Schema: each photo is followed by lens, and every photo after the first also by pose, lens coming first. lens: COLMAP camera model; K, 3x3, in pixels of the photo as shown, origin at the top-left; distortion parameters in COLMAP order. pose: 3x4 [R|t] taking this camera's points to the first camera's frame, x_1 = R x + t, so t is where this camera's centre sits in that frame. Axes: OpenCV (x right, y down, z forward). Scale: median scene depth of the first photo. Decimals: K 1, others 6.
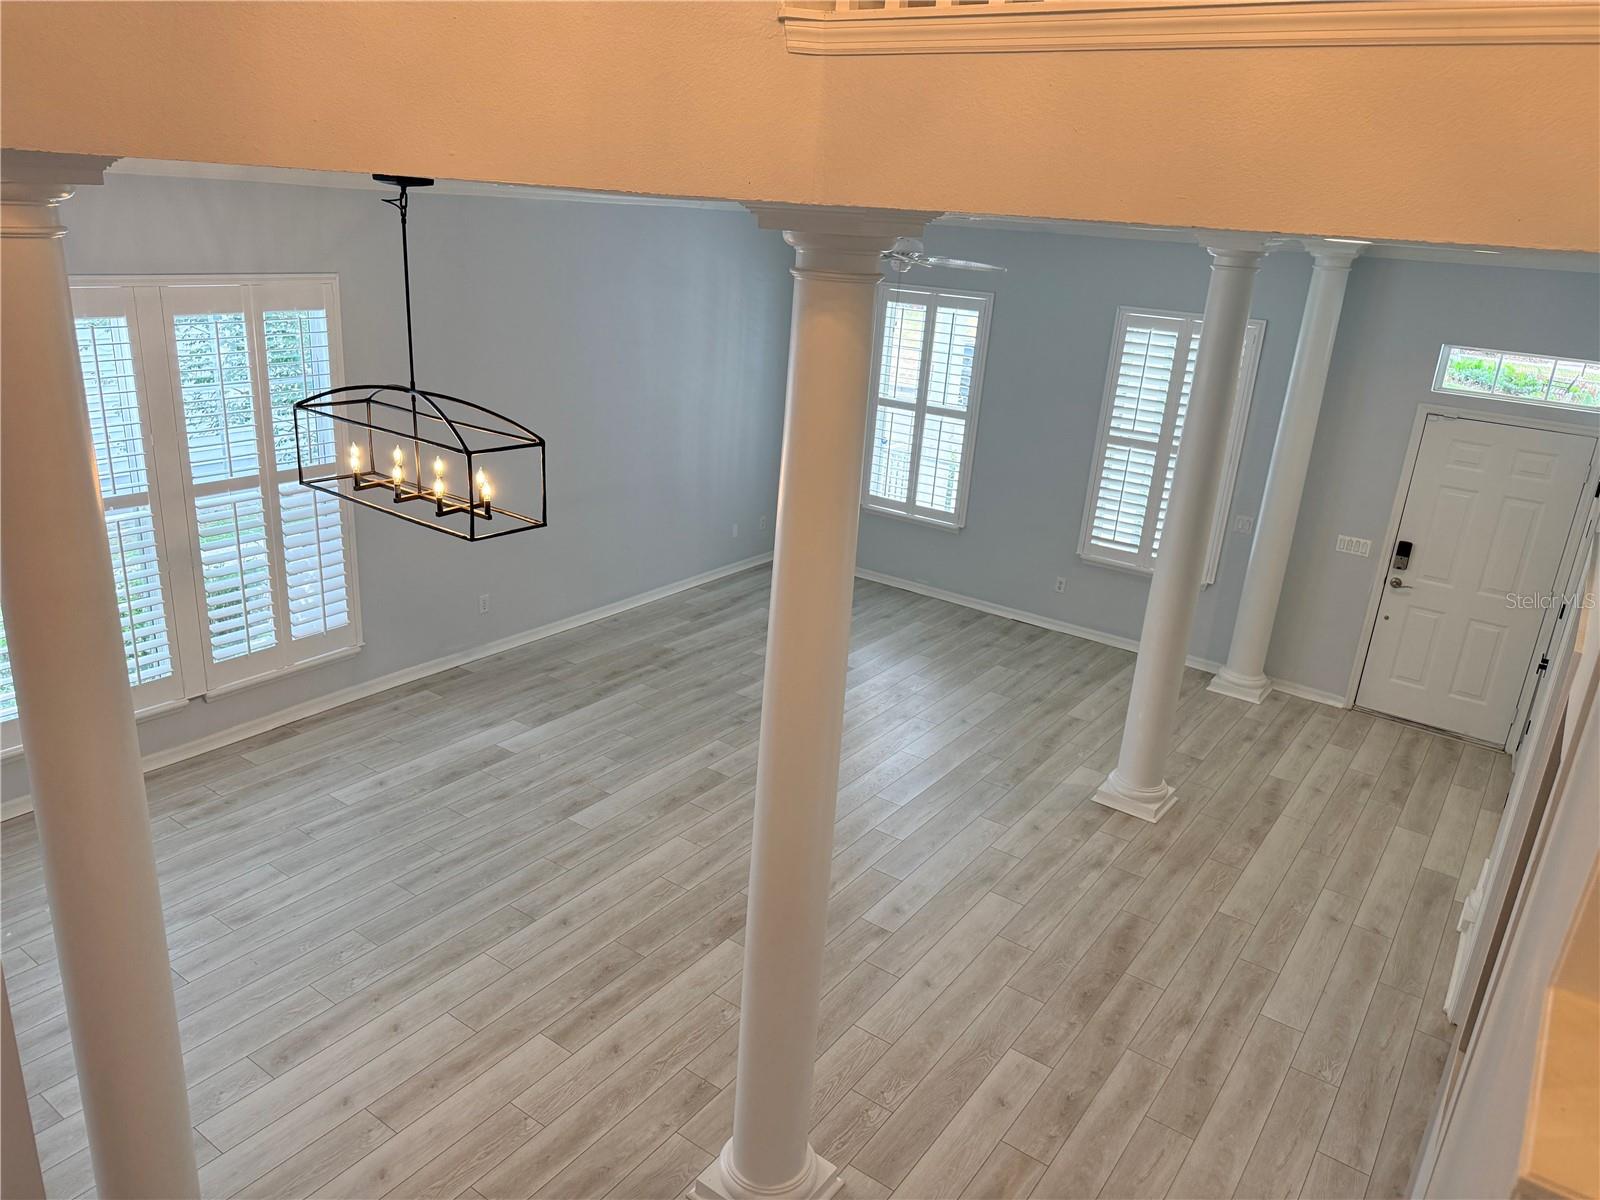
lens RADIAL K [[1133.3, 0, 809.3], [0, 1133.3, 595.1], [0, 0, 1]] dist [0.031305, -0.044269]
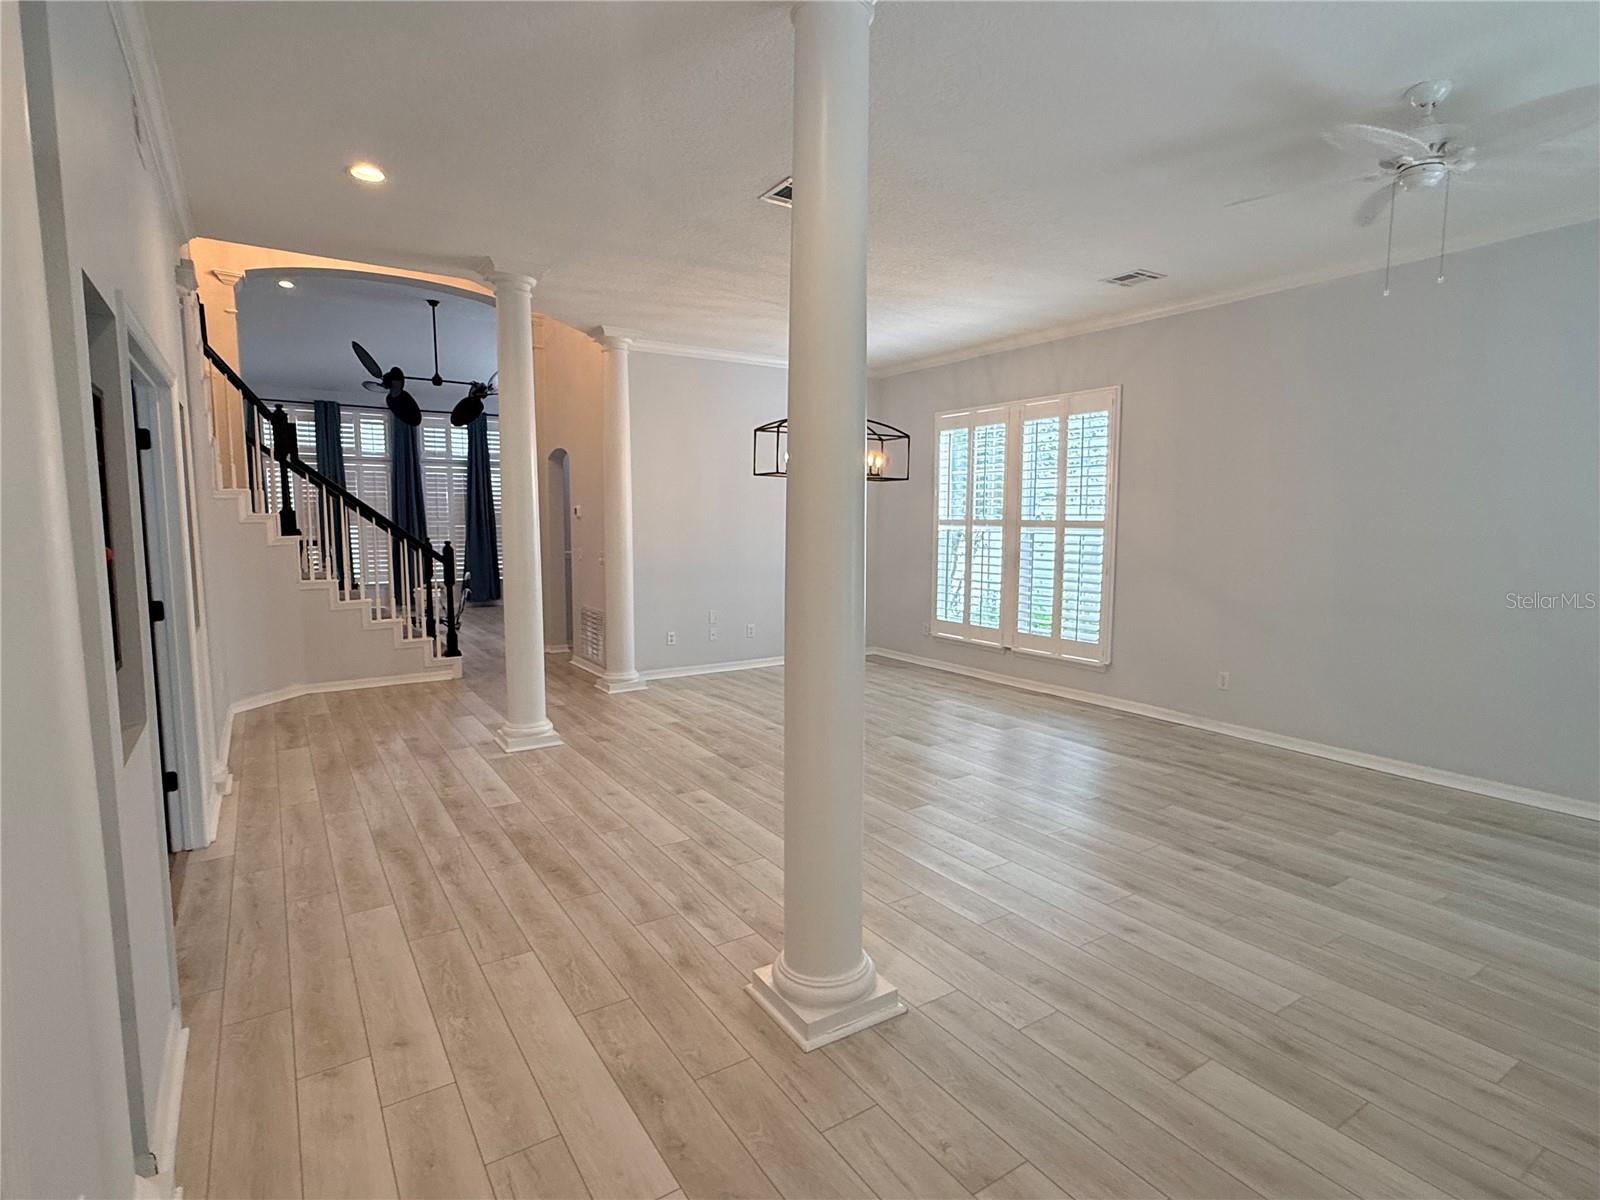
lens RADIAL K [[820.9, 0, 795.2], [0, 820.9, 611.7], [0, 0, 1]] dist [-0.002856, -0.000224]
pose [[-0.375079, 0.037698, -0.926226, 0.743491], [-0.327678, 0.929274, 0.170517, -0.068923], [0.867146, 0.367461, -0.336199, 1.190304]]
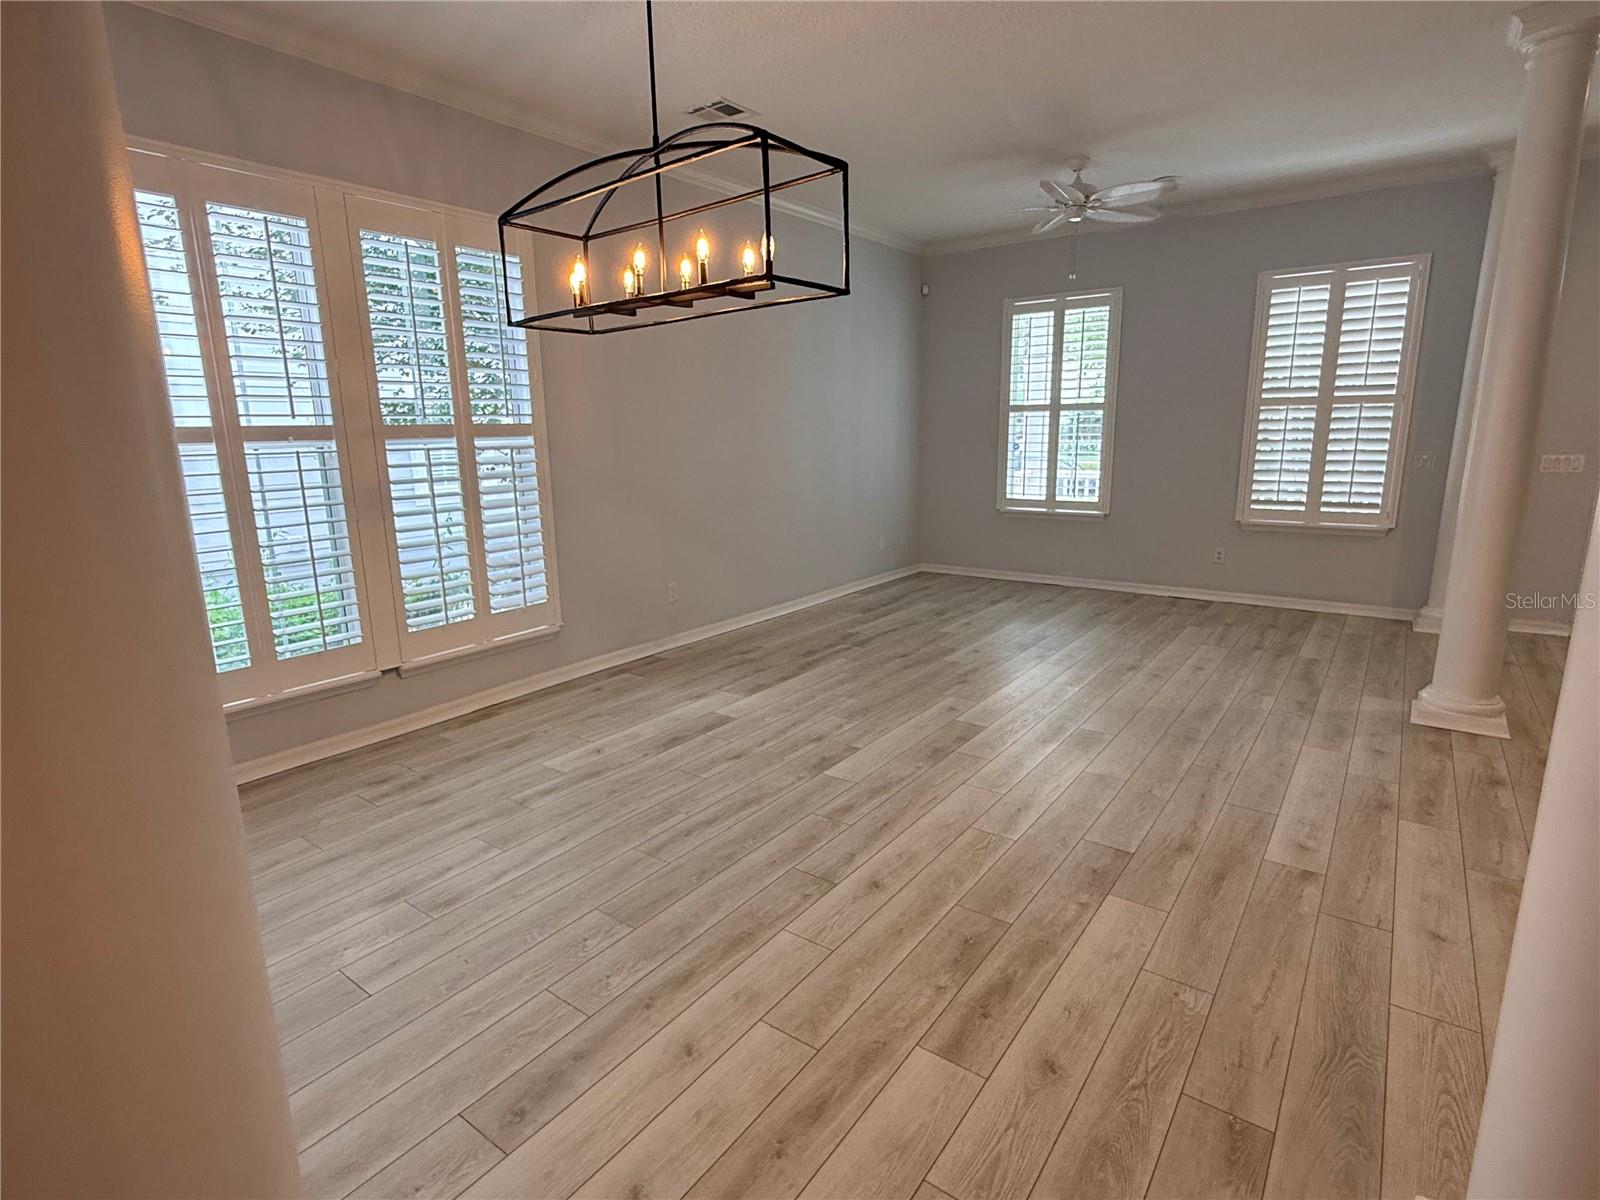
lens RADIAL K [[820.9, 0, 797.9], [0, 820.9, 594.3], [0, 0, 1]] dist [-0.002856, -0.000224]
pose [[0.996228, -0.077152, -0.039705, -0.200524], [0.071441, 0.989027, -0.129310, 0.146438], [0.049246, 0.125986, 0.990809, 0.395010]]
